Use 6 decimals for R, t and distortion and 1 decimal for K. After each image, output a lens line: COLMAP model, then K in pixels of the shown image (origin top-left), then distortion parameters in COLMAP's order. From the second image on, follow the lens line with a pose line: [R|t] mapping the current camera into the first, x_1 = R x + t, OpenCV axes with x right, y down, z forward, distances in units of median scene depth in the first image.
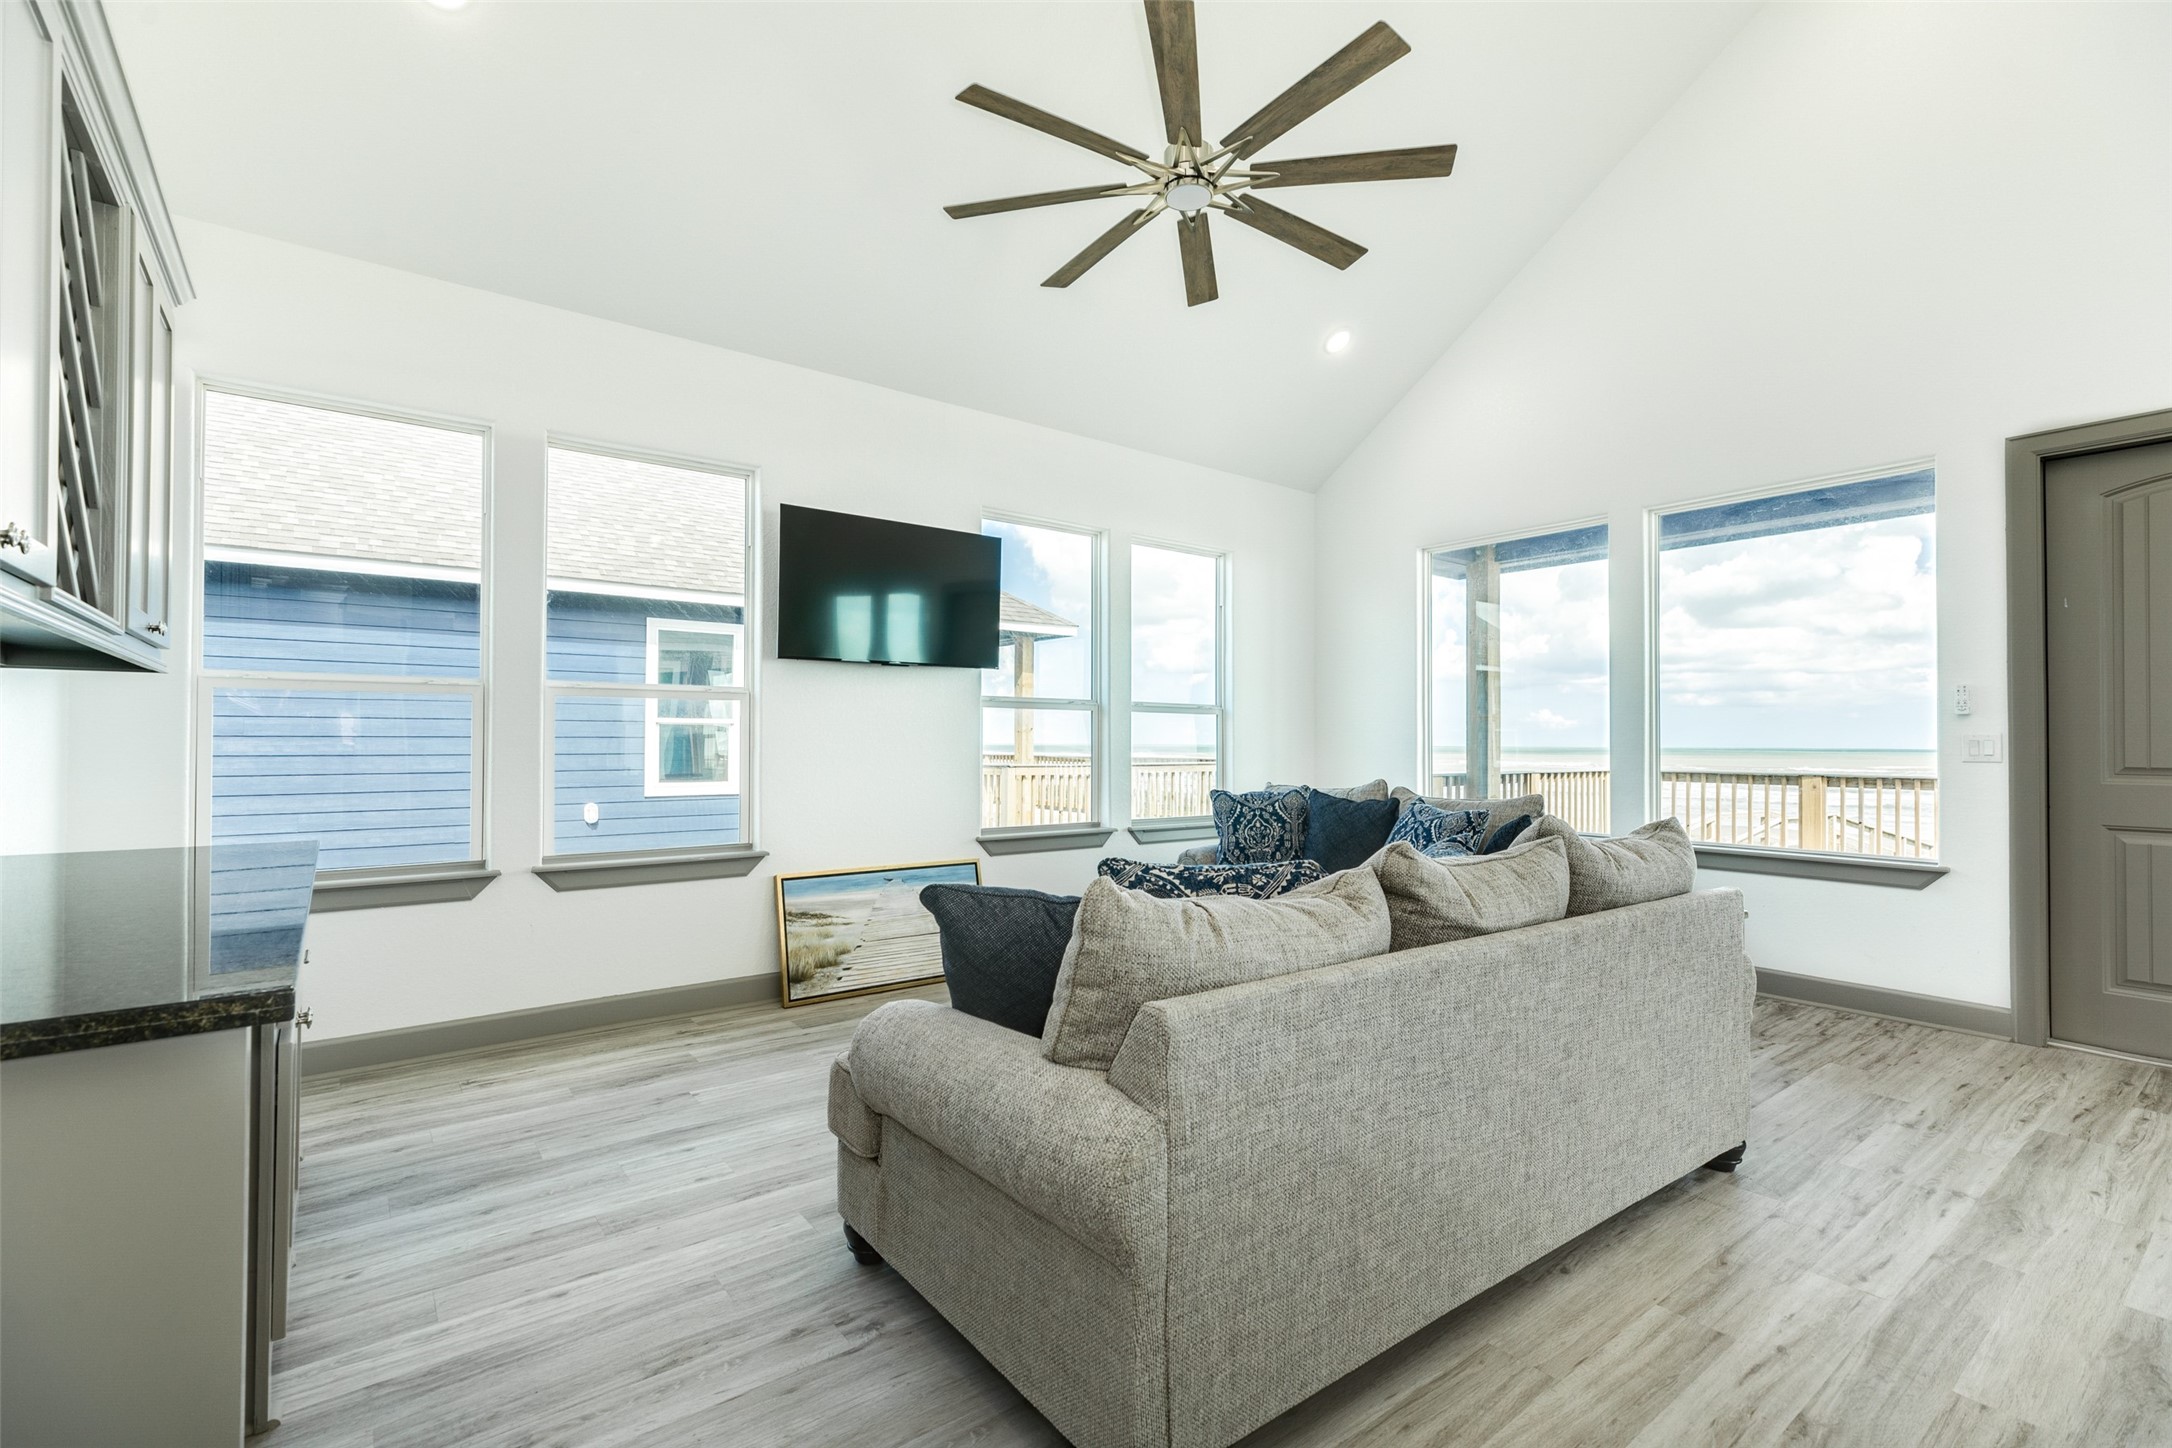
lens RADIAL K [[969.3, 0, 1079.1], [0, 969.3, 726.3], [0, 0, 1]] dist [0.004471, -0.000022]
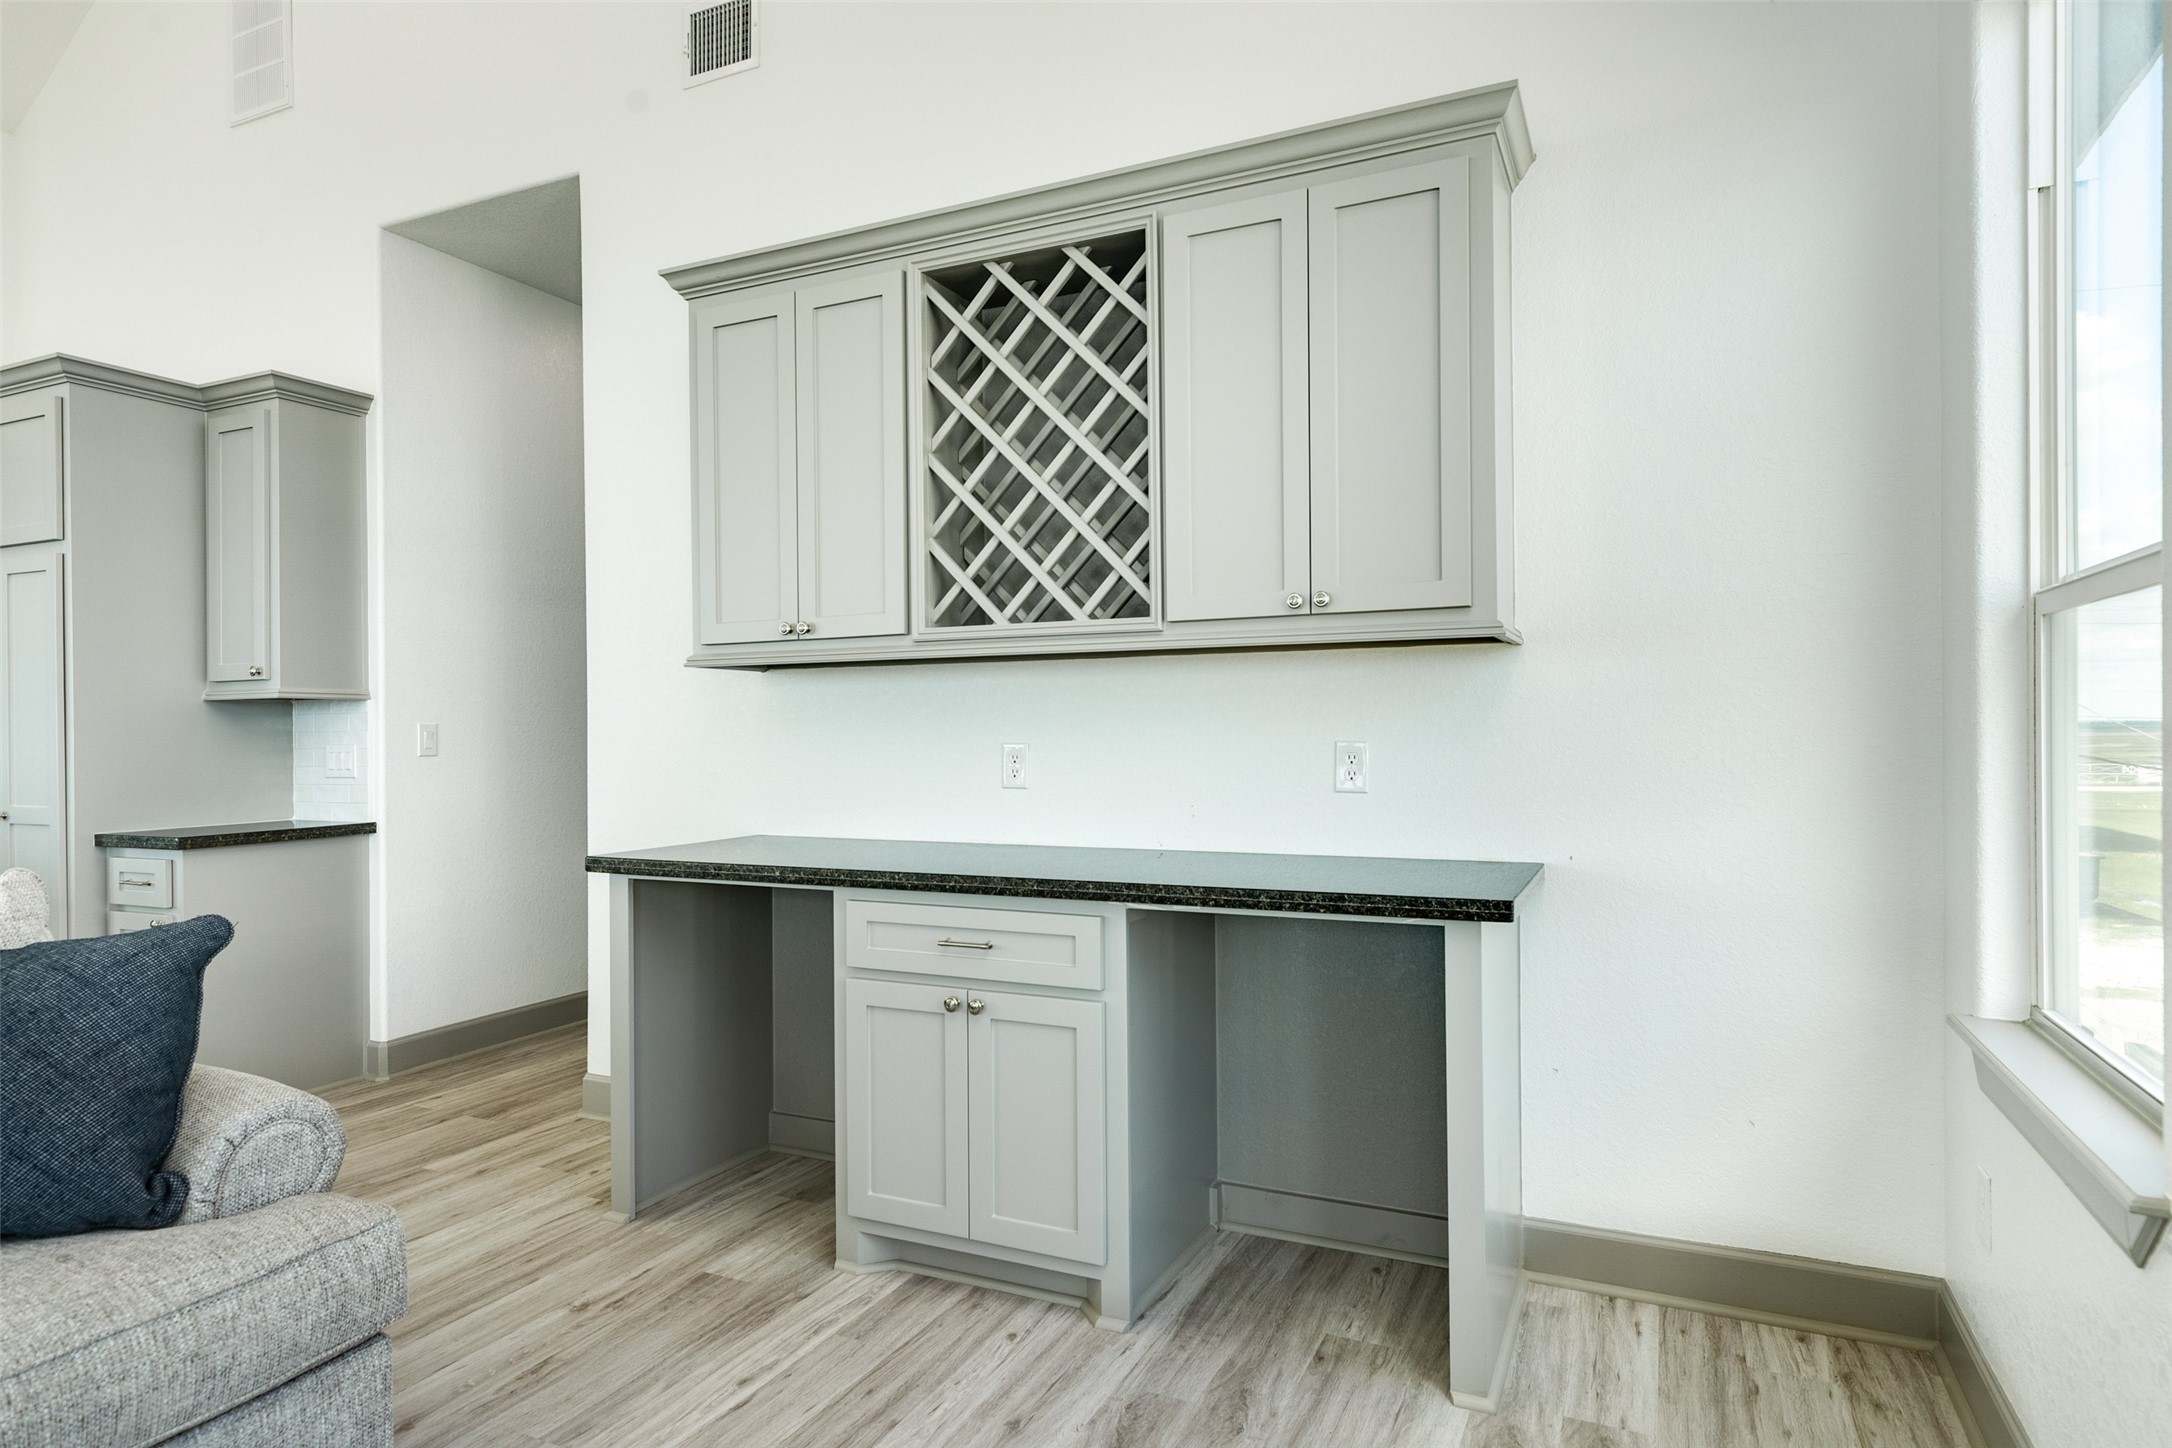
lens RADIAL K [[1224.4, 0, 1089.9], [0, 1224.4, 722.4], [0, 0, 1]] dist [0.002849, -0.000644]
pose [[-0.885279, 0.002148, -0.465055, -0.159359], [0.011468, 0.999786, -0.017213, 0.014191], [0.464919, -0.020571, -0.885114, 1.107889]]
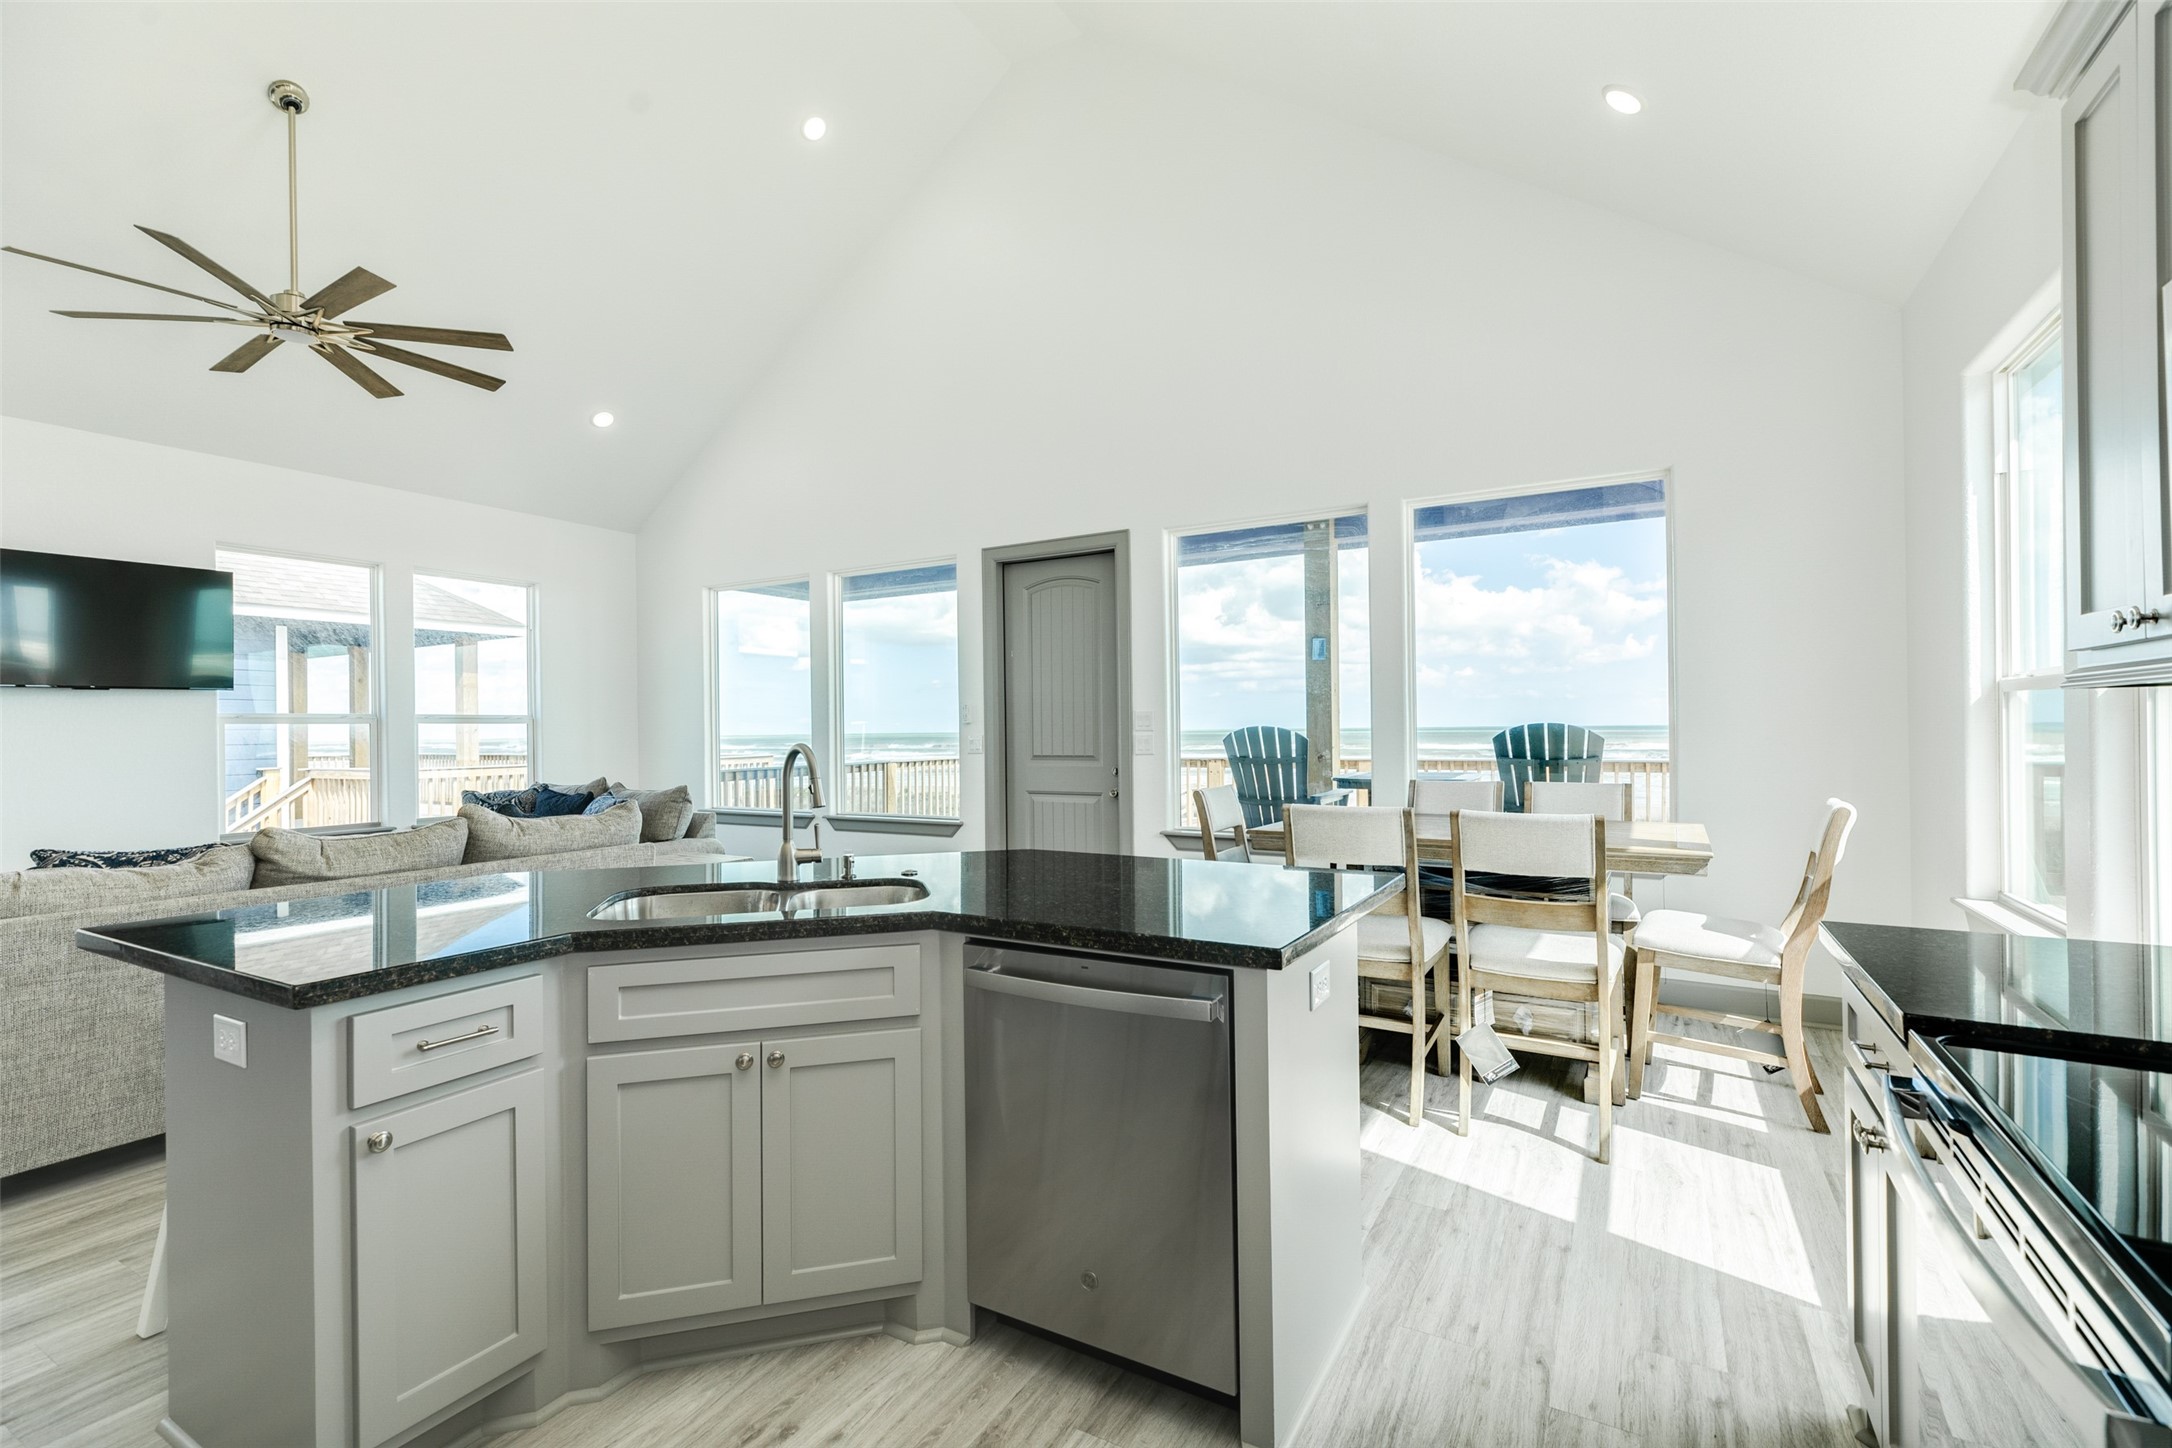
lens RADIAL K [[969.3, 0, 1081.0], [0, 969.3, 722.0], [0, 0, 1]] dist [0.004471, -0.000022]
pose [[0.924145, -0.013050, 0.381820, 0.494647], [0.010432, 0.999906, 0.008926, -0.027113], [-0.381900, -0.004266, 0.924194, -0.513587]]
